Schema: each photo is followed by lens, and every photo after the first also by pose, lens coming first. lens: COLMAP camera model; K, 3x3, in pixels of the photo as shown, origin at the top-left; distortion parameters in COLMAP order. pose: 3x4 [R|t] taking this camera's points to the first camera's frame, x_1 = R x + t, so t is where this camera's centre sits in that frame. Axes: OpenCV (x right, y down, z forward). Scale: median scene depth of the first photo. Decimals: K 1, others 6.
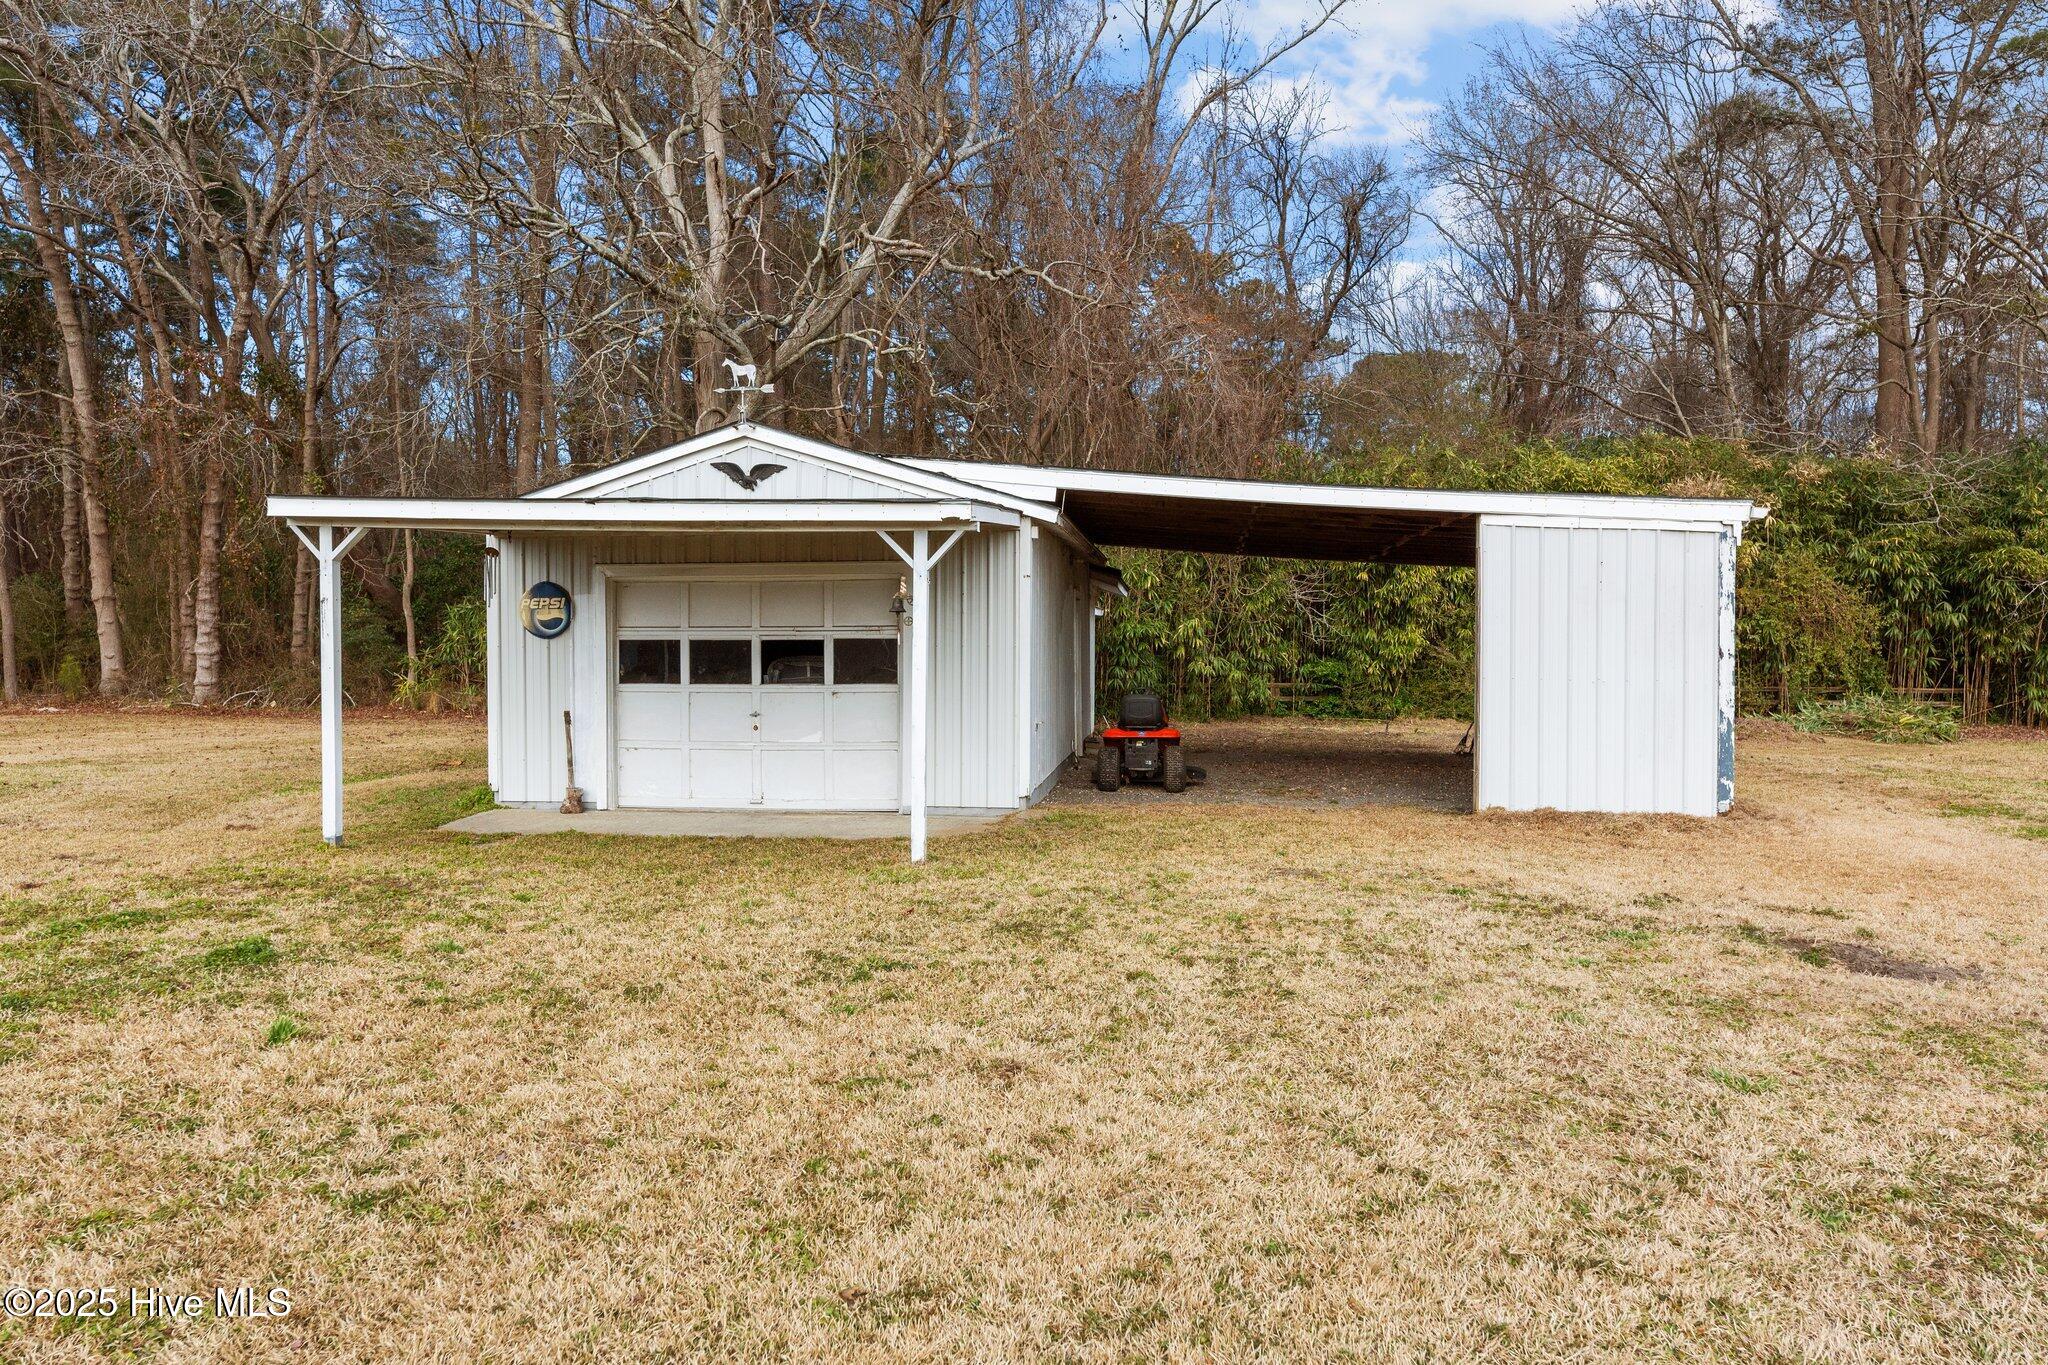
lens RADIAL K [[1335.6, 0, 1025.7], [0, 1335.6, 673.6], [0, 0, 1]] dist [-0.011547, 0.001899]
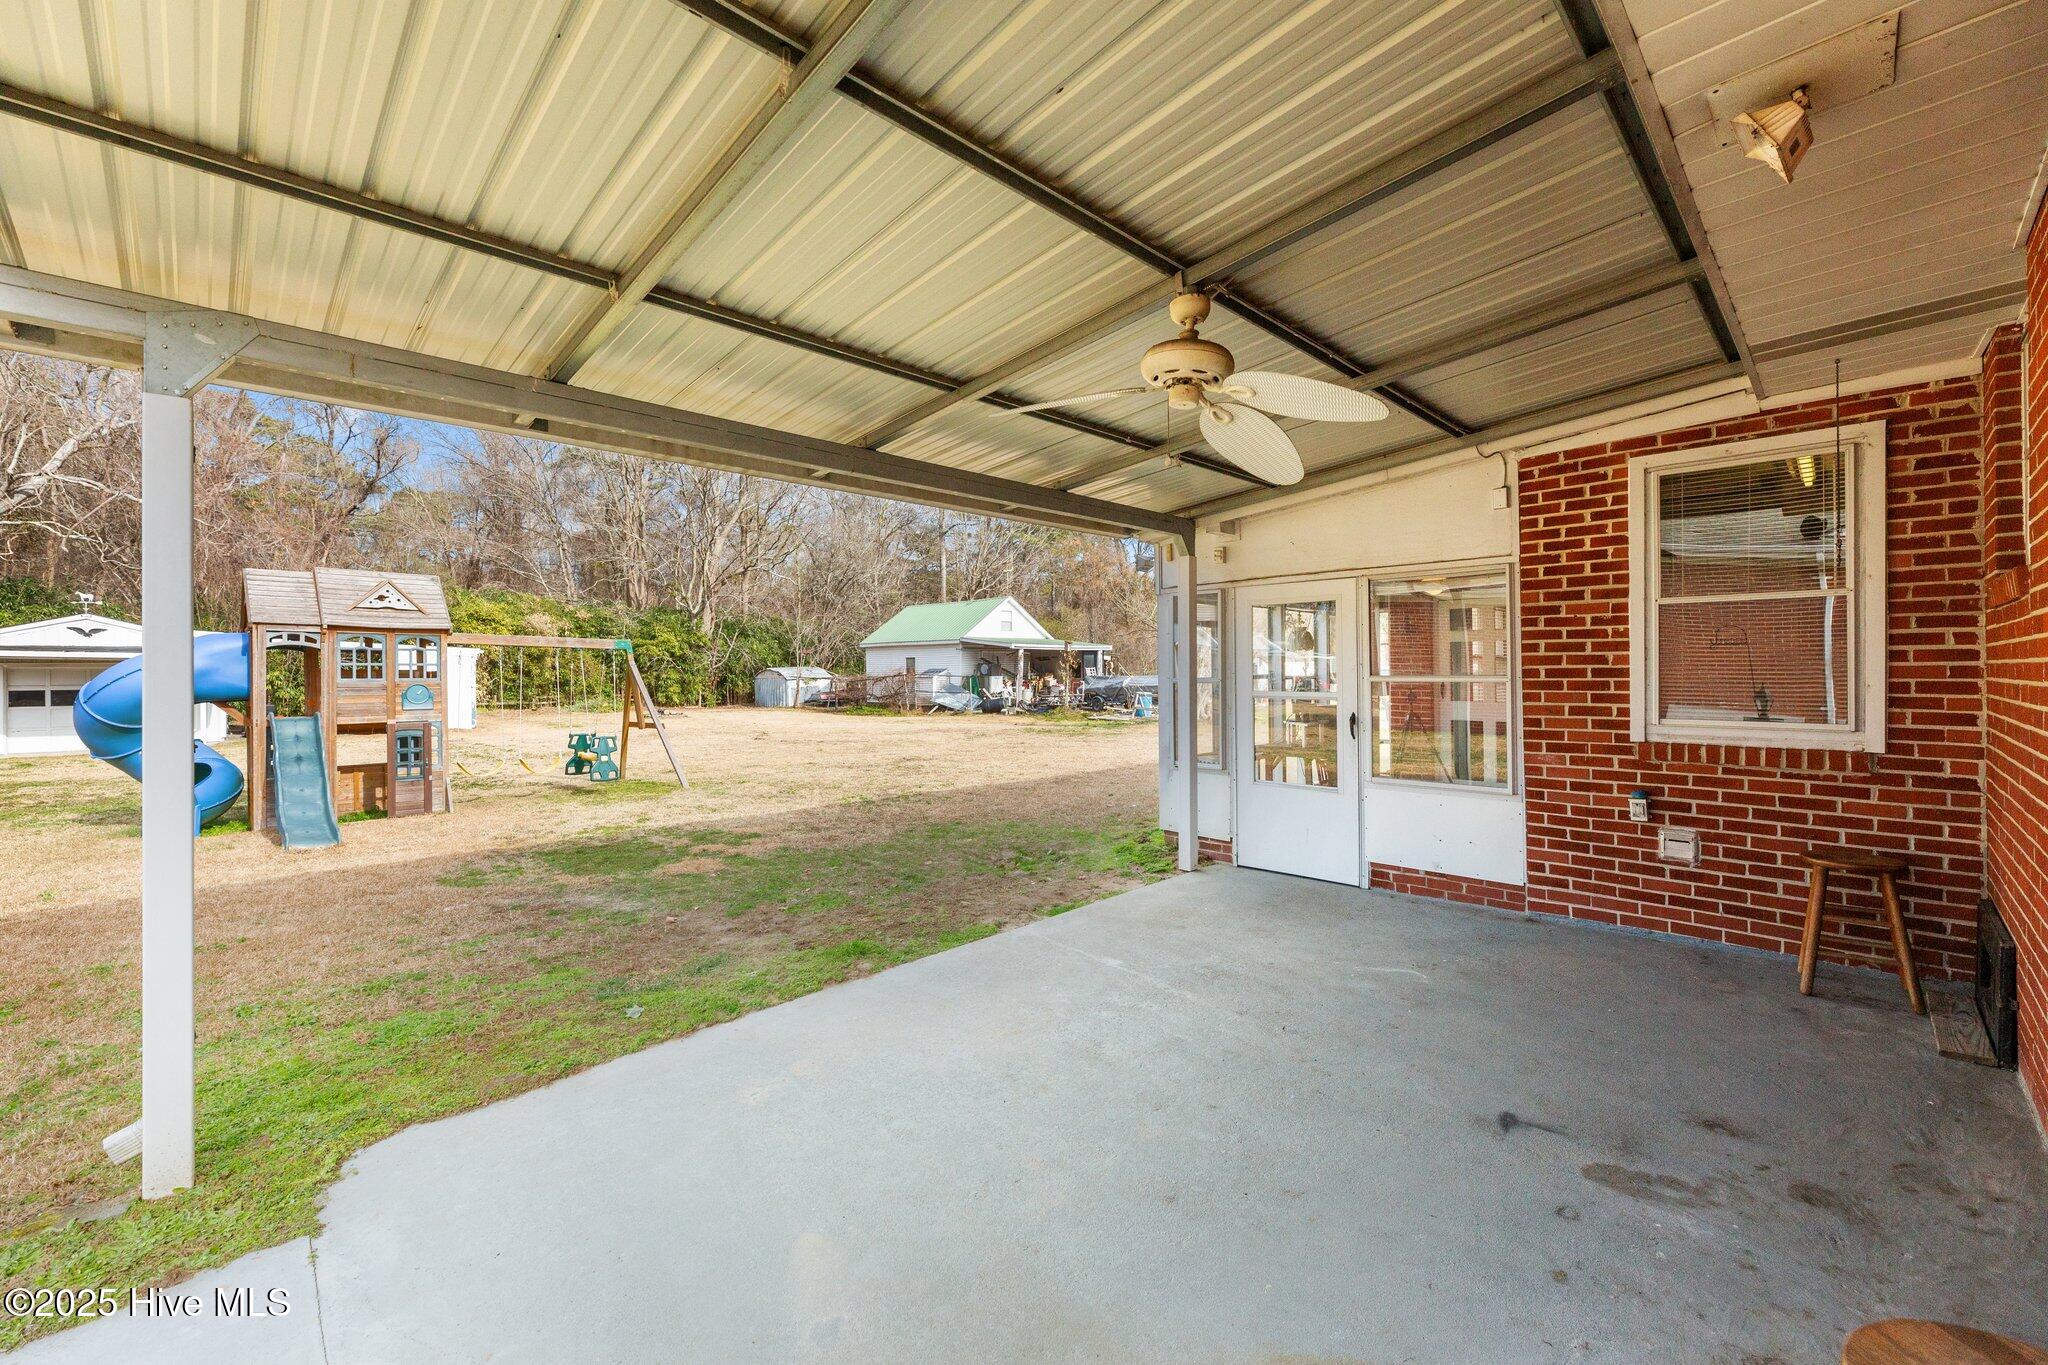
lens RADIAL K [[821.1, 0, 1019.6], [0, 821.1, 666.0], [0, 0, 1]] dist [-0.001450, 0.000519]
pose [[0.634196, -0.003058, 0.773166, -0.291356], [0.025415, 0.999534, -0.016894, 0.004990], [-0.772754, 0.030365, 0.633979, -1.611071]]
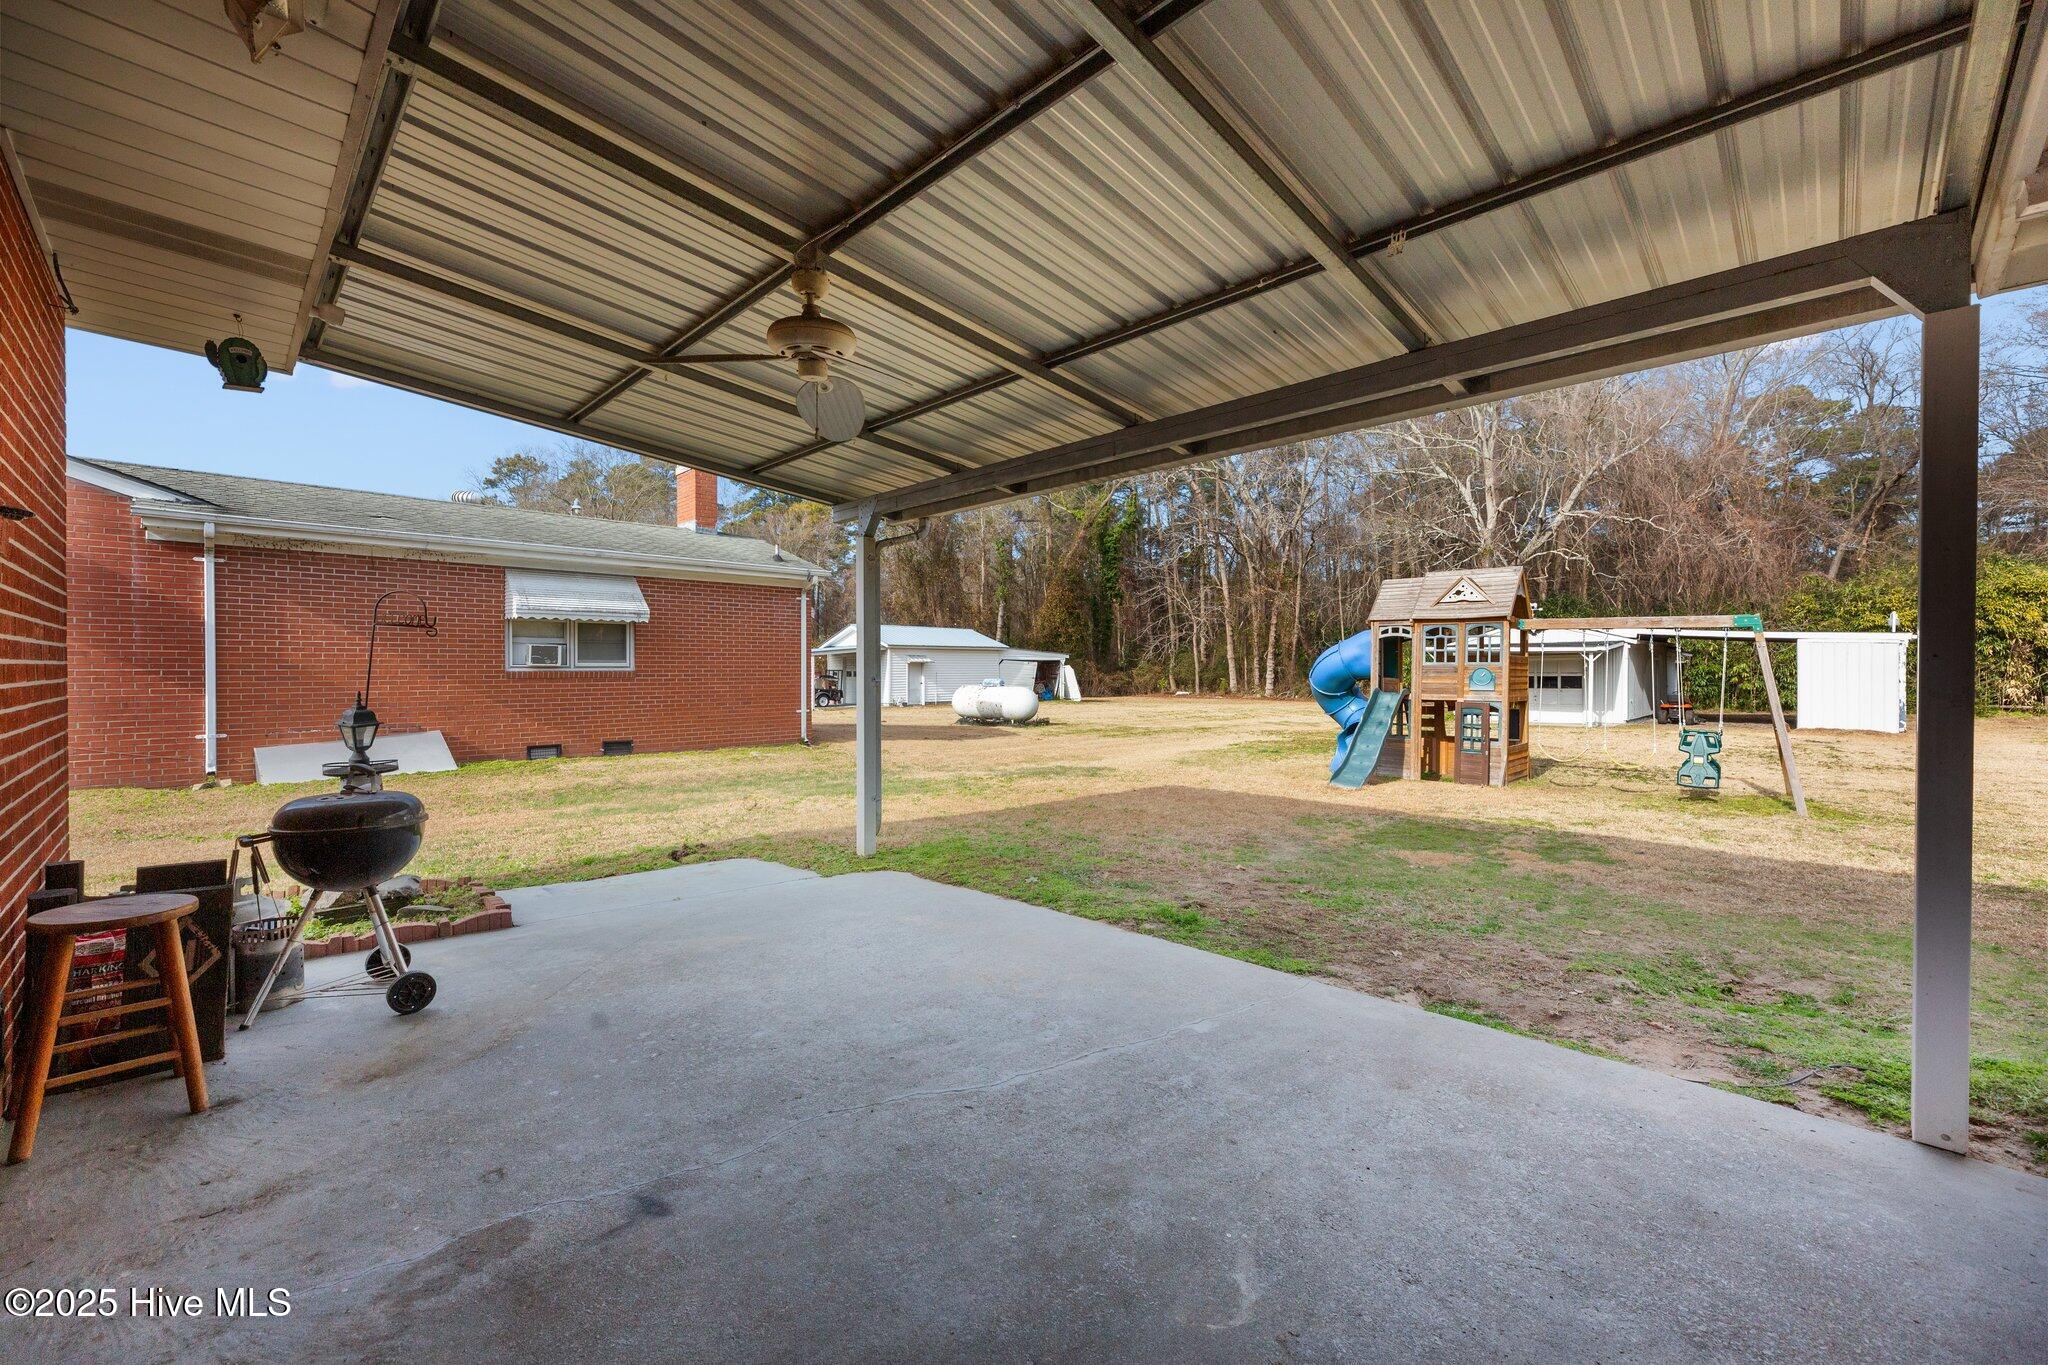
lens RADIAL K [[821.1, 0, 1016.5], [0, 821.1, 682.0], [0, 0, 1]] dist [-0.001450, 0.000519]
pose [[0.778129, 0.005183, -0.628083, 0.105175], [-0.011437, 0.999917, -0.005918, 0.020129], [0.628000, 0.011789, 0.778124, -1.651459]]
